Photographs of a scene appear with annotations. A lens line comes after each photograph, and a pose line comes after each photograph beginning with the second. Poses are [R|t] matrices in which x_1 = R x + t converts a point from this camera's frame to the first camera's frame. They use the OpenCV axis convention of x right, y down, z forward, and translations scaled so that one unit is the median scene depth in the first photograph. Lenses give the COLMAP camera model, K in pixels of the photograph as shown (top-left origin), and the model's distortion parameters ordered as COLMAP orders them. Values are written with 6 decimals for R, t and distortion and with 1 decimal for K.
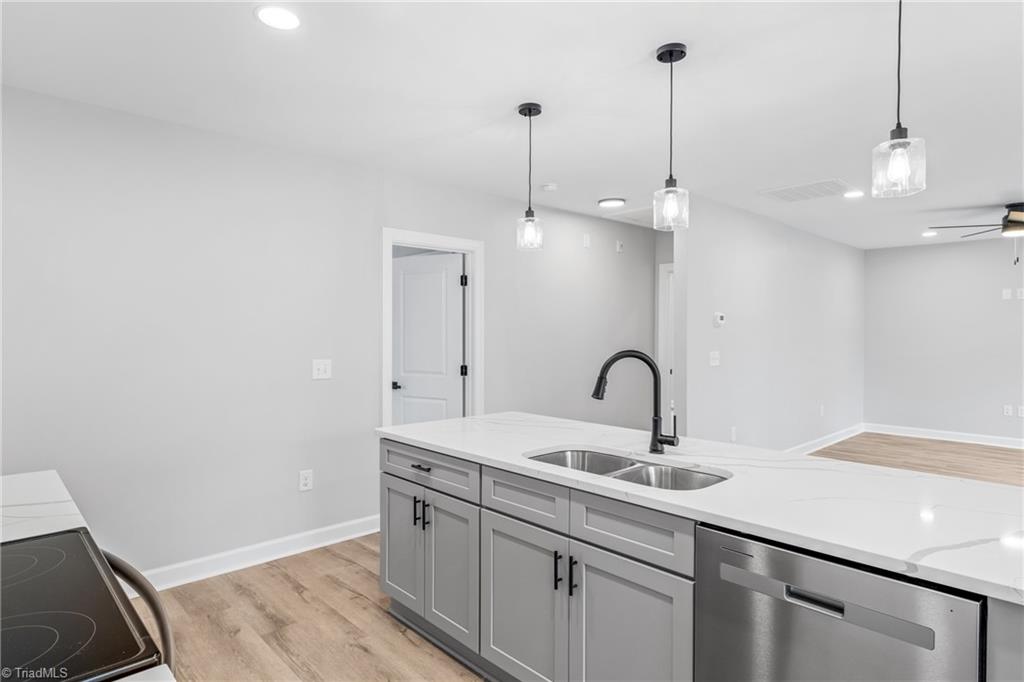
lens RADIAL K [[578.3, 0, 515.1], [0, 578.3, 341.3], [0, 0, 1]] dist [0.000645, -0.001797]
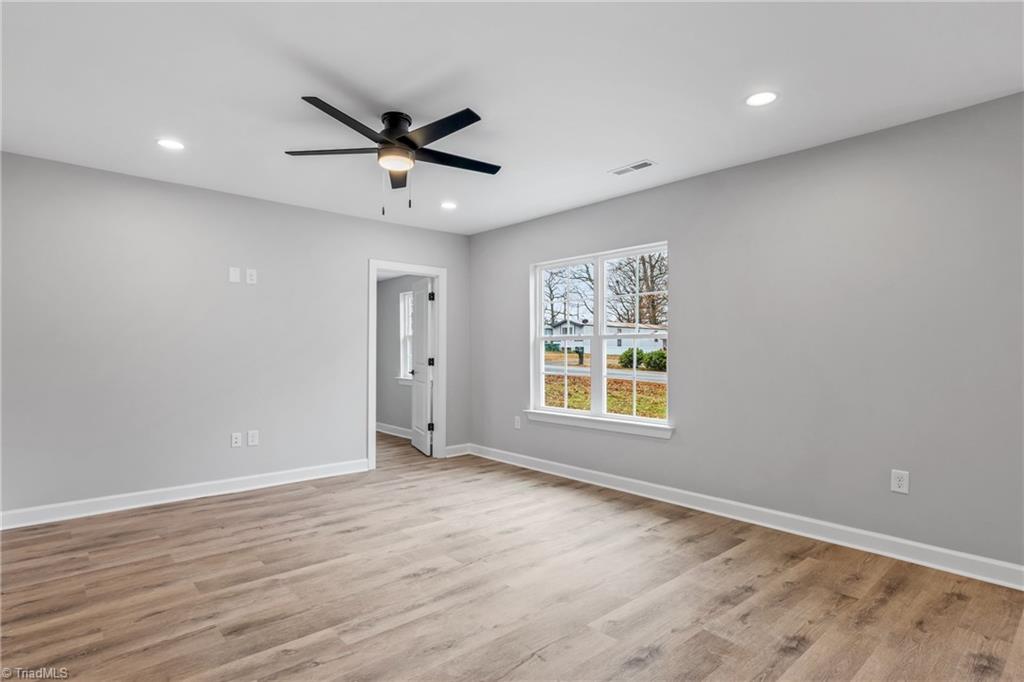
lens RADIAL K [[527.1, 0, 509.0], [0, 527.1, 359.2], [0, 0, 1]] dist [-0.003140, -0.001117]
pose [[0.025906, -0.018444, 0.999494, 0.617591], [0.014448, 0.999732, 0.018073, 0.040857], [-0.999560, 0.013973, 0.026166, 1.844852]]
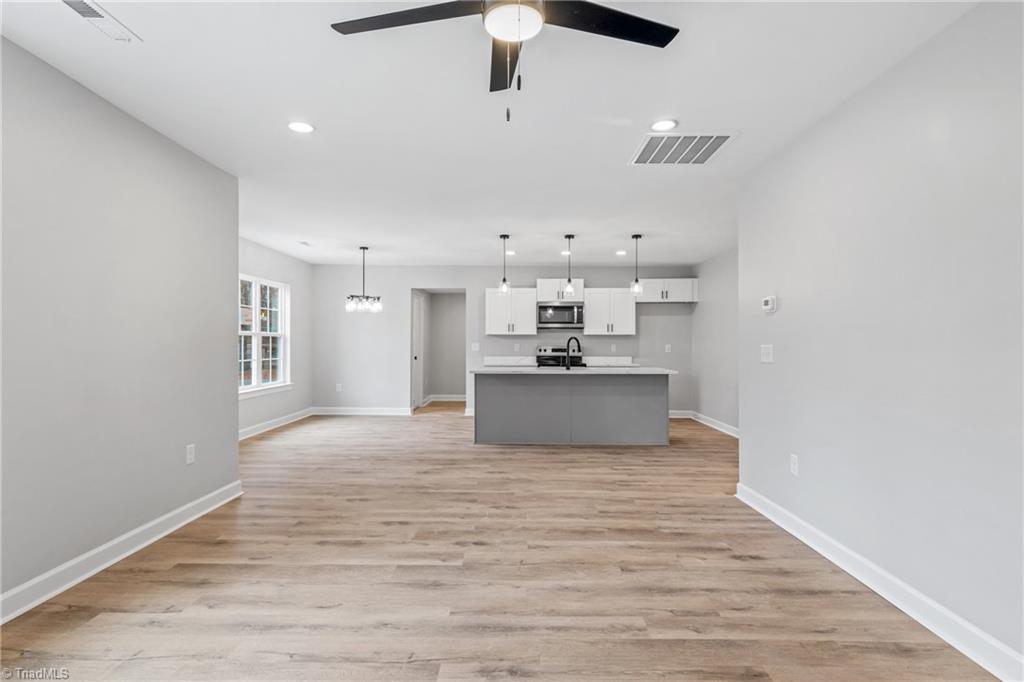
lens RADIAL K [[531.6, 0, 512.3], [0, 531.6, 339.1], [0, 0, 1]] dist [-0.001701, -0.000906]
pose [[-0.688821, -0.008542, -0.724881, 2.350945], [-0.014424, 0.999894, 0.001924, 0.028173], [0.724788, 0.011781, -0.688871, 2.634011]]
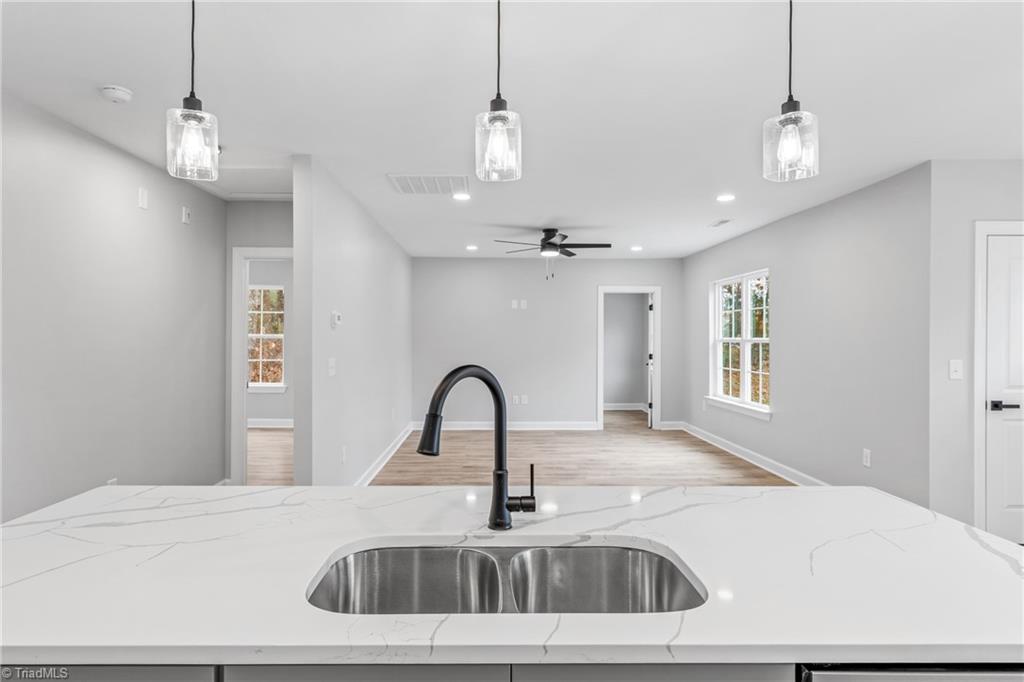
lens RADIAL K [[578.3, 0, 495.0], [0, 578.3, 336.5], [0, 0, 1]] dist [0.000645, -0.001797]
pose [[0.679868, -0.000018, 0.733335, -0.211994], [0.009870, 0.999910, -0.009126, -0.007498], [-0.733268, 0.013442, 0.679807, 0.562492]]
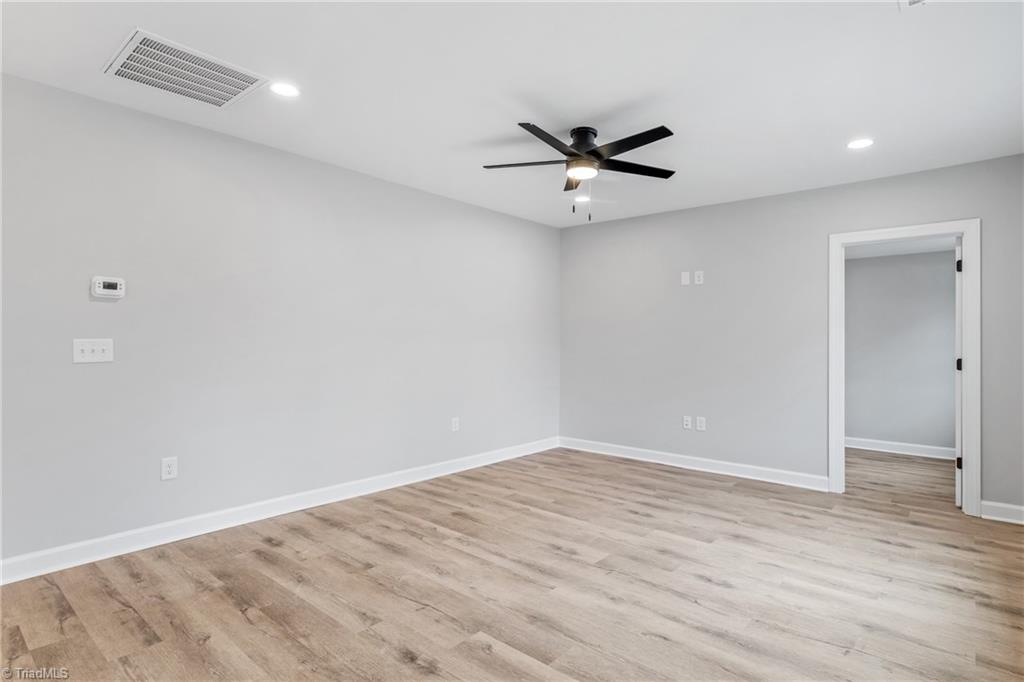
lens RADIAL K [[527.1, 0, 516.0], [0, 527.1, 340.6], [0, 0, 1]] dist [-0.003140, -0.001117]
pose [[0.994142, 0.008278, 0.107764, 1.520684], [-0.006338, 0.999812, -0.018338, 0.058473], [-0.107895, 0.017547, 0.994007, 0.828727]]
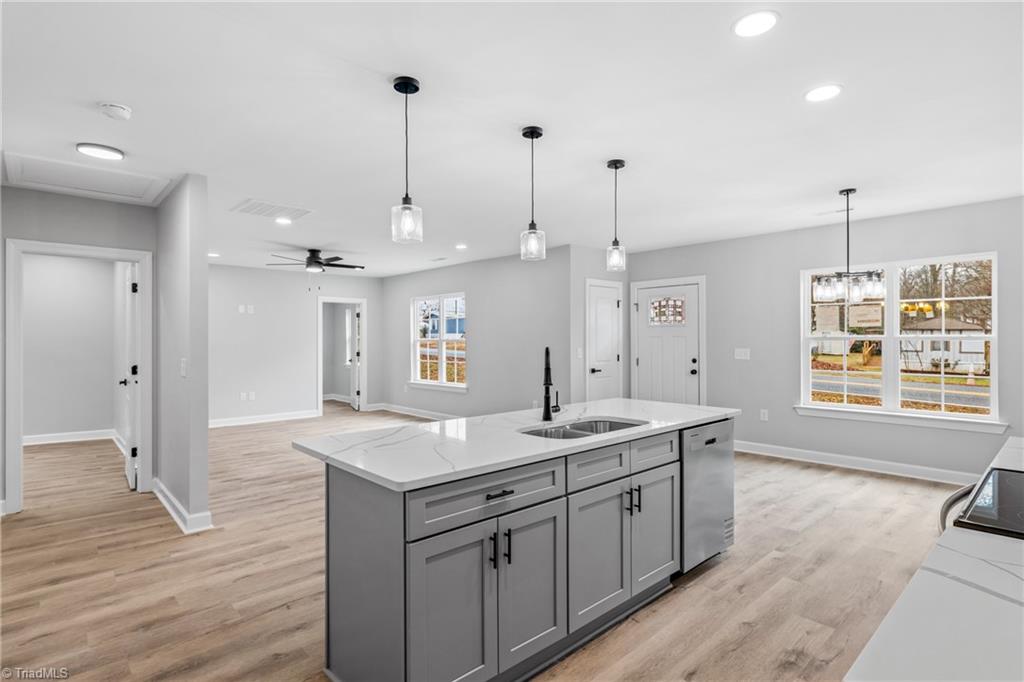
lens RADIAL K [[527.1, 0, 508.9], [0, 527.1, 342.5], [0, 0, 1]] dist [-0.003140, -0.001117]
pose [[0.015856, -0.008283, 0.999840, -0.991065], [0.020802, 0.999752, 0.007953, -0.006005], [-0.999658, 0.020673, 0.016024, 1.043808]]
